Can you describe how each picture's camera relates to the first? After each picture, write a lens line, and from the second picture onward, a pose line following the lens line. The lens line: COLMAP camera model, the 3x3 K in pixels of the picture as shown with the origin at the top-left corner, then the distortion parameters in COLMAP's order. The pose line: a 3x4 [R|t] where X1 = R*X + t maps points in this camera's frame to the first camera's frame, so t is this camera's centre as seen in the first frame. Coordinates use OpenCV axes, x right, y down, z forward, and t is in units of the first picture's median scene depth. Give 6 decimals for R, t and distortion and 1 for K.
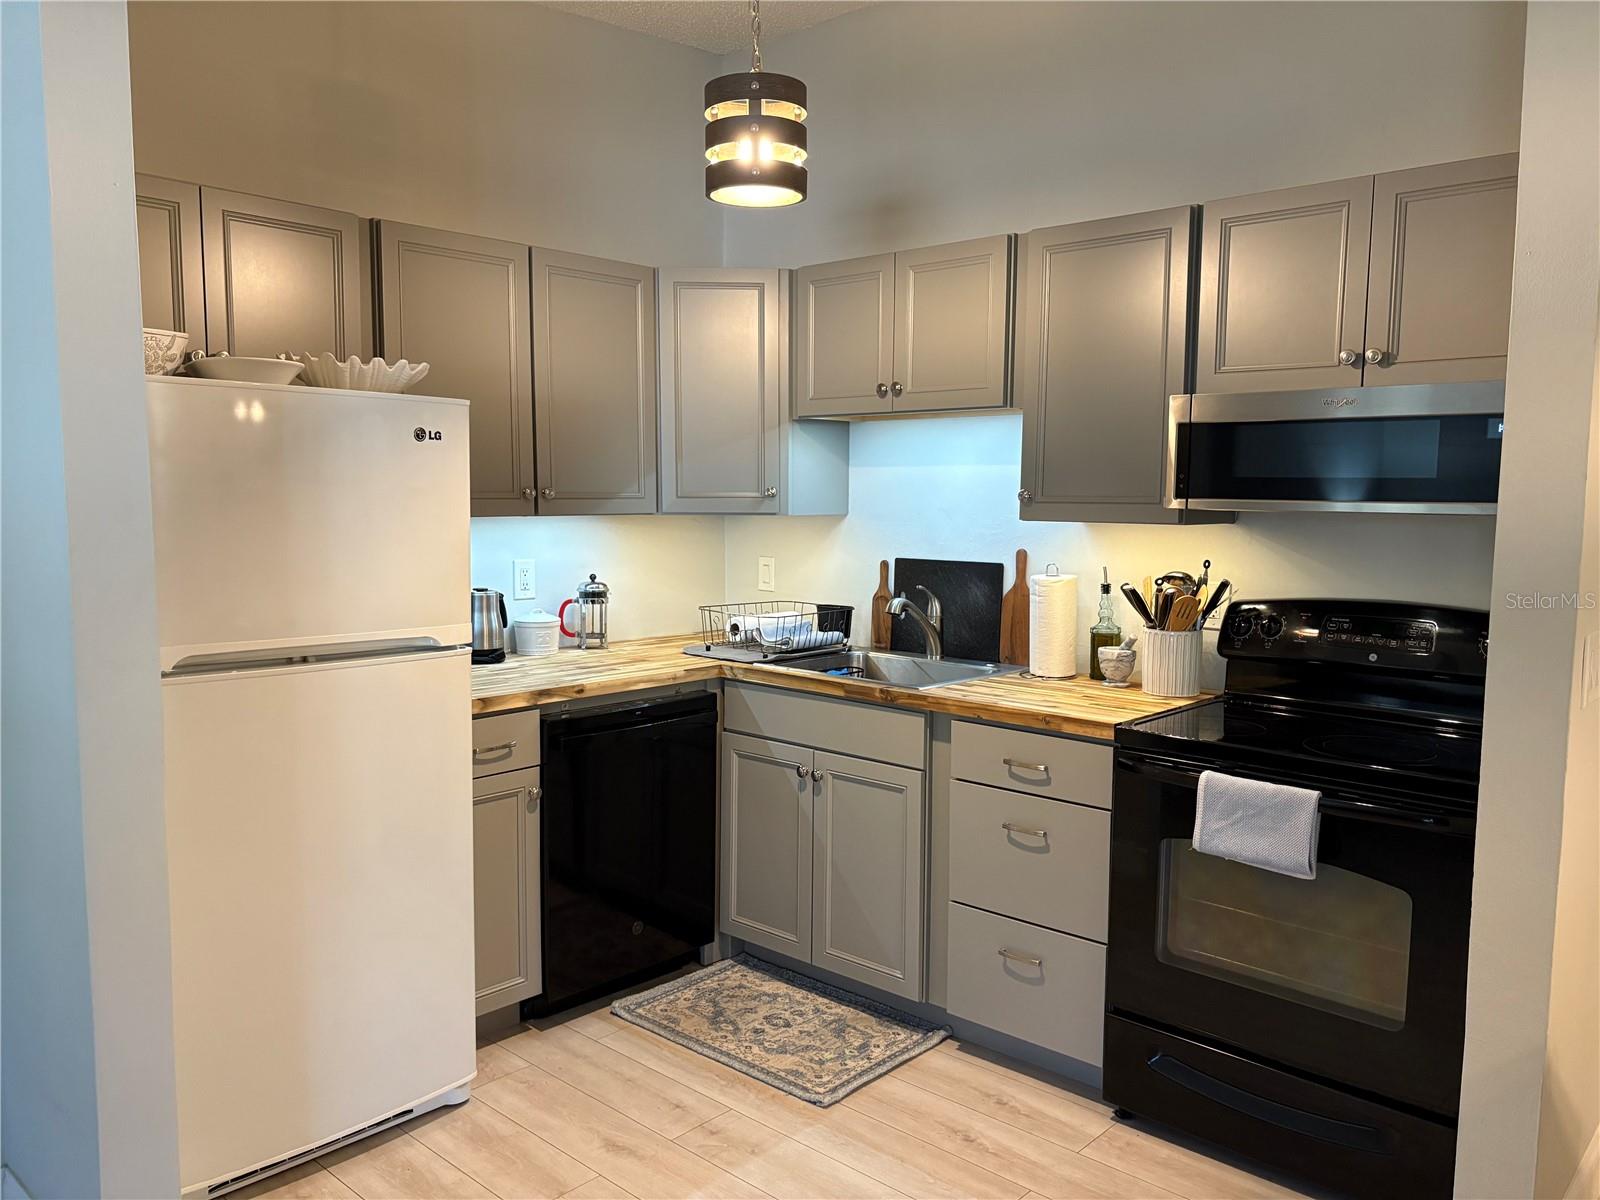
lens RADIAL K [[1210.8, 0, 800.0], [0, 1210.8, 600.0], [0, 0, 1]] dist [0.093652, -0.175280]
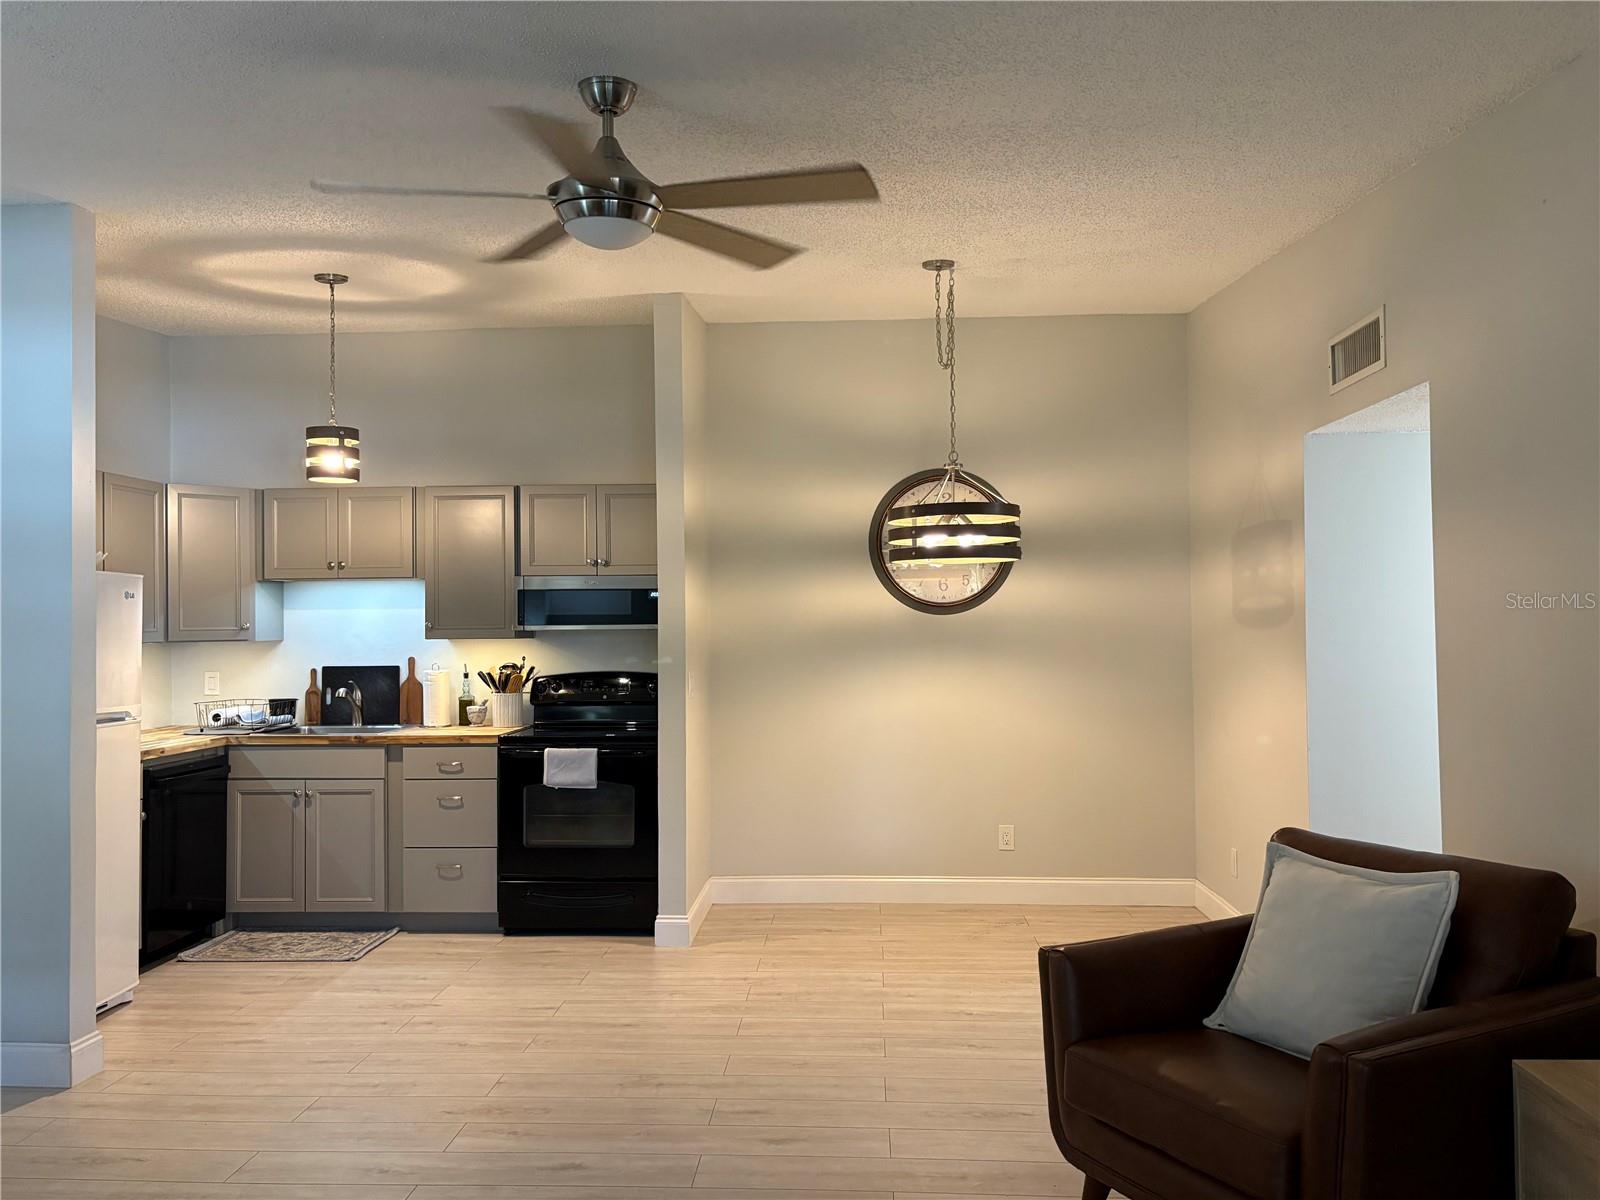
lens RADIAL K [[1210.8, 0, 800.0], [0, 1210.8, 600.0], [0, 0, 1]] dist [0.093652, -0.175280]
pose [[0.772624, -0.002517, 0.634859, -0.553726], [0.072720, 0.993761, -0.084560, 0.073023], [-0.630685, 0.111500, 0.767987, -0.781643]]
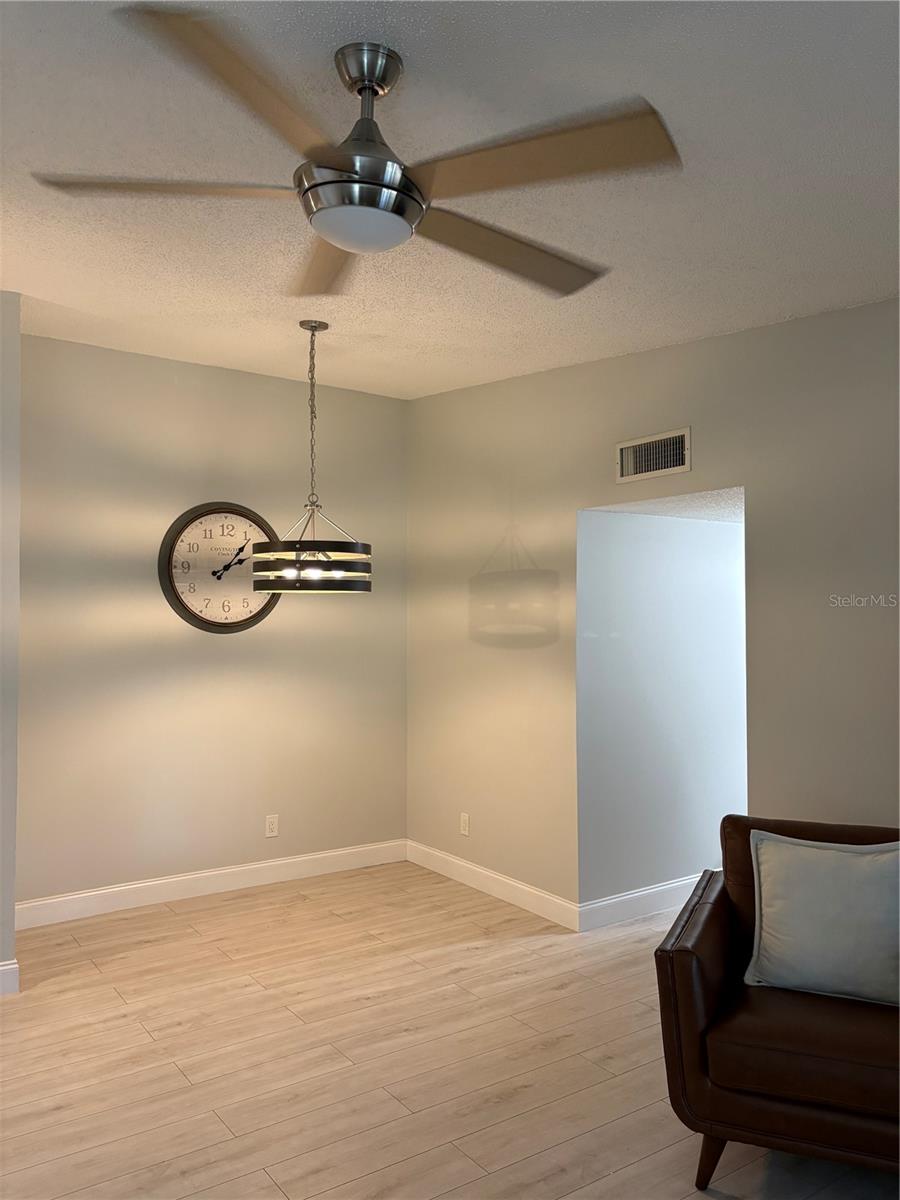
lens RADIAL K [[909.9, 0, 480.9], [0, 909.9, 603.9], [0, 0, 1]] dist [0.002553, 0.001274]
pose [[0.210820, 0.007966, 0.977492, -0.638542], [0.087047, 0.995841, -0.026889, -0.024244], [-0.973641, 0.090757, 0.209250, -0.198560]]
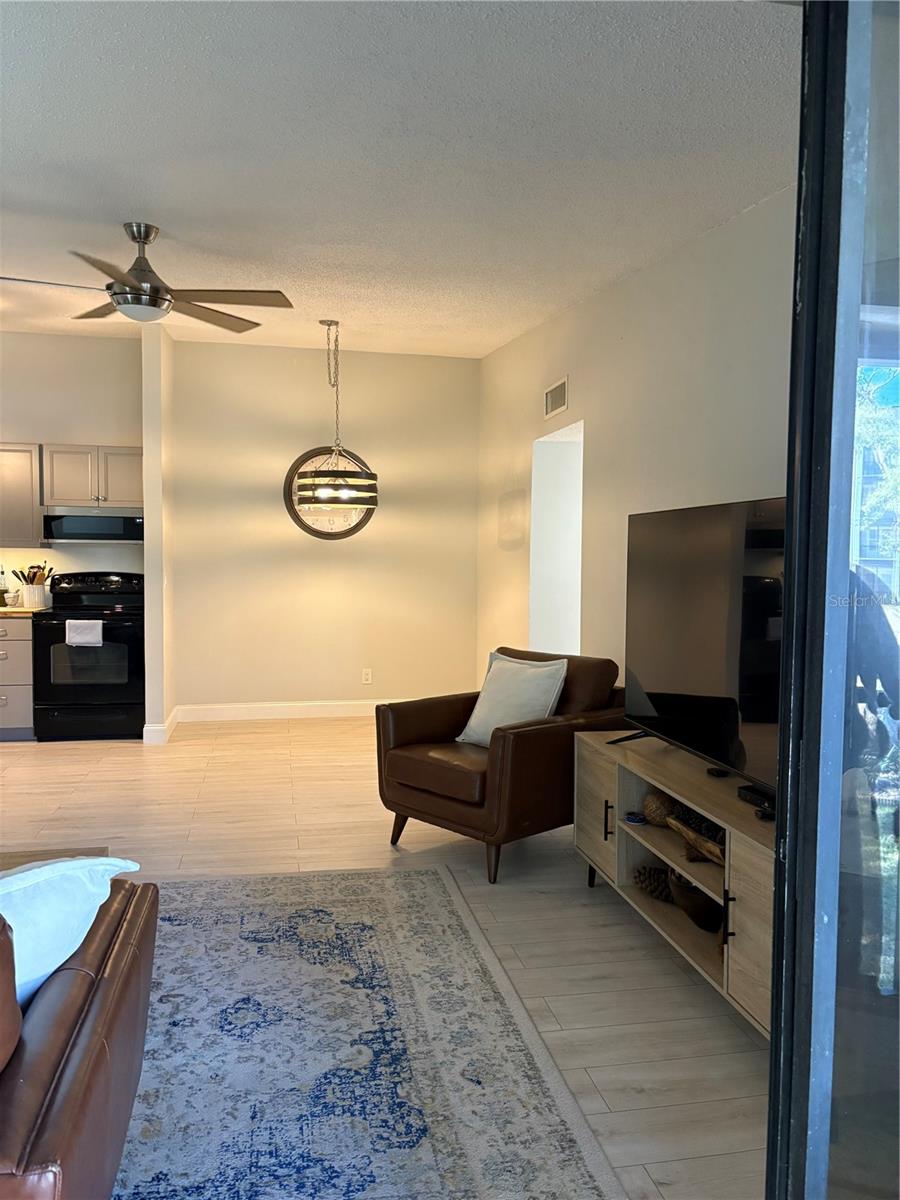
lens RADIAL K [[908.1, 0, 450.0], [0, 908.1, 600.0], [0, 0, 1]] dist [0.093652, -0.175280]
pose [[0.593813, -0.042954, 0.803455, -0.840279], [0.067816, 0.997693, 0.003217, 0.116919], [-0.801740, 0.052577, 0.595356, -1.056812]]
